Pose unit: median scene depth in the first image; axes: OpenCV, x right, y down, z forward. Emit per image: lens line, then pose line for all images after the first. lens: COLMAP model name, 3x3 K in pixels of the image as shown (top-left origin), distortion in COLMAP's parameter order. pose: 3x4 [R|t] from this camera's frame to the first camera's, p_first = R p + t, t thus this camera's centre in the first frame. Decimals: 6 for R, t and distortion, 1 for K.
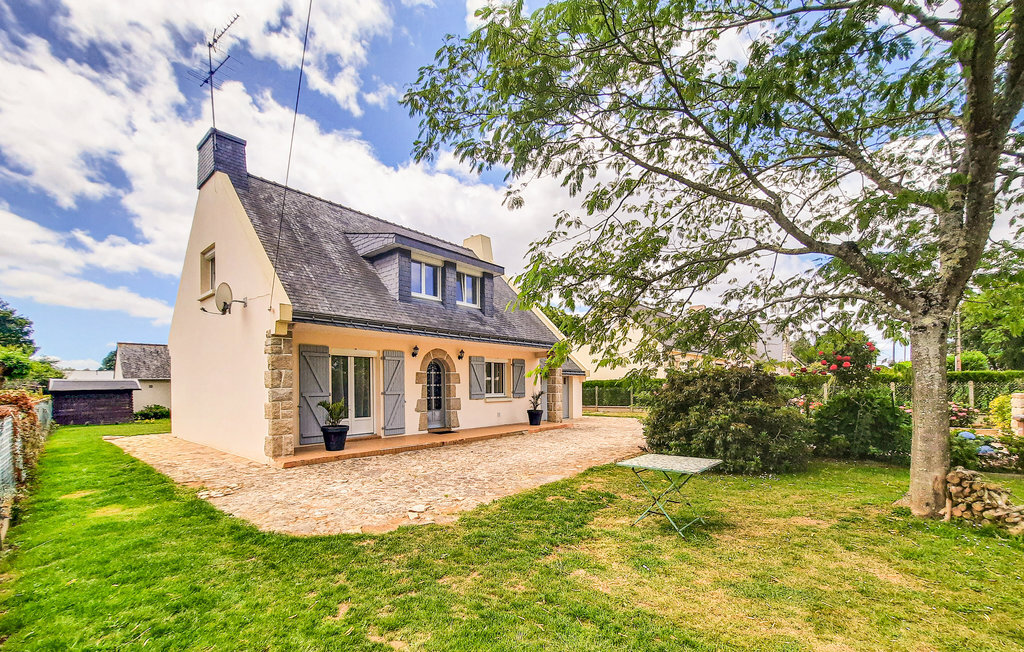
lens RADIAL K [[415.3, 0, 511.6], [0, 415.3, 380.4], [0, 0, 1]] dist [-0.013034, 0.000095]
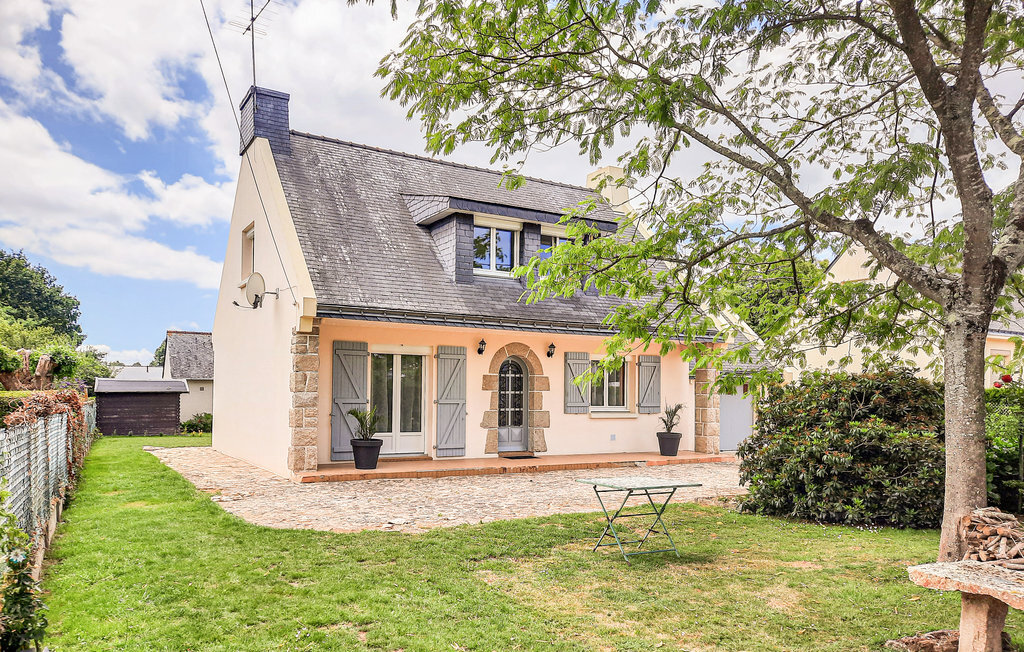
lens RADIAL K [[727.7, 0, 513.5], [0, 727.7, 363.8], [0, 0, 1]] dist [0.045524, -0.000388]
pose [[0.945291, 0.003272, -0.326212, 0.267596], [-0.013205, 0.999514, -0.028240, -0.002894], [0.325961, 0.031003, 0.944875, -0.235948]]
